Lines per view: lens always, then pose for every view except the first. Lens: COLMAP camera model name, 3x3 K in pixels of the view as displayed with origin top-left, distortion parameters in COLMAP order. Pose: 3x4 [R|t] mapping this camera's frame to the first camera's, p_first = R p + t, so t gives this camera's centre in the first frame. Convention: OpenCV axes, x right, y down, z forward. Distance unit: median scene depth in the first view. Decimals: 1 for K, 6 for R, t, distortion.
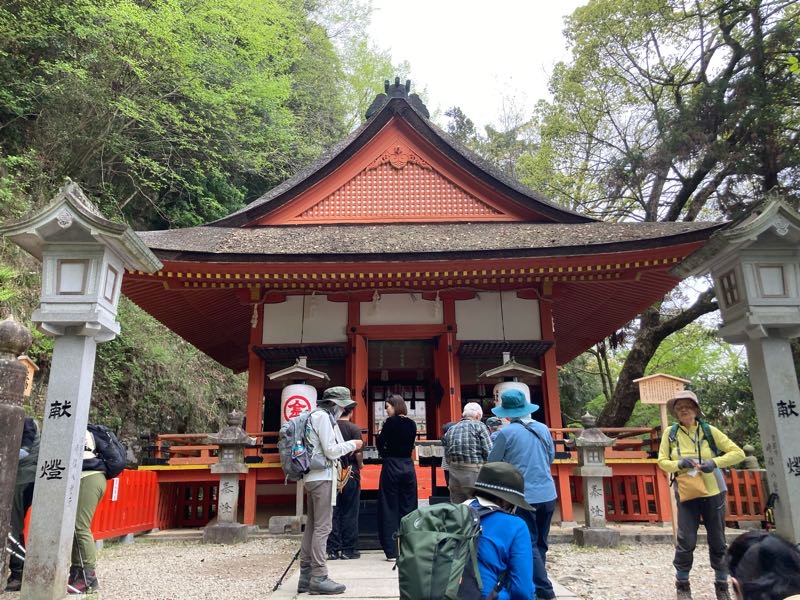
lens RADIAL K [[662.6, 0, 399.2], [0, 662.6, 286.4], [0, 0, 1]] dist [0.001416, -0.003106]
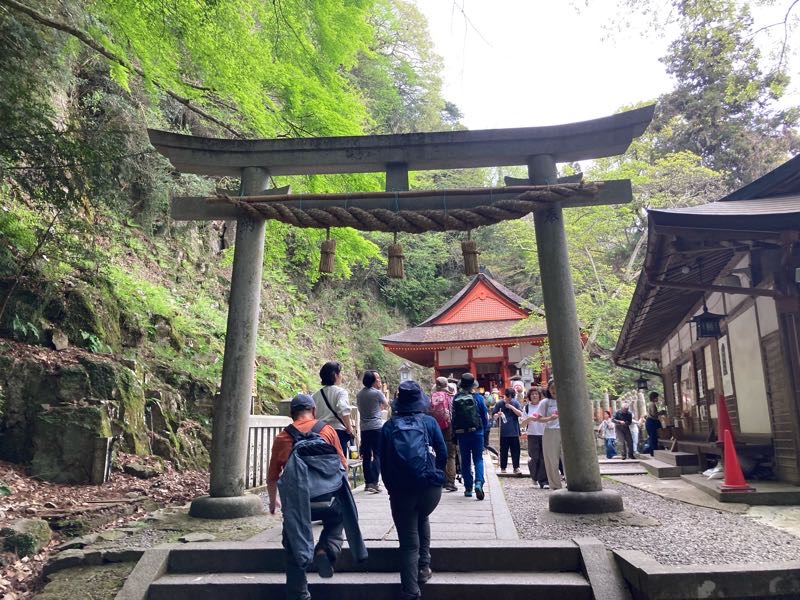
lens RADIAL K [[662.6, 0, 399.2], [0, 662.6, 286.4], [0, 0, 1]] dist [0.001416, -0.003106]
pose [[0.961196, -0.065295, -0.268028, 0.423981], [0.084855, 0.994460, 0.062041, -0.456047], [0.262492, -0.082377, 0.961412, -1.793734]]
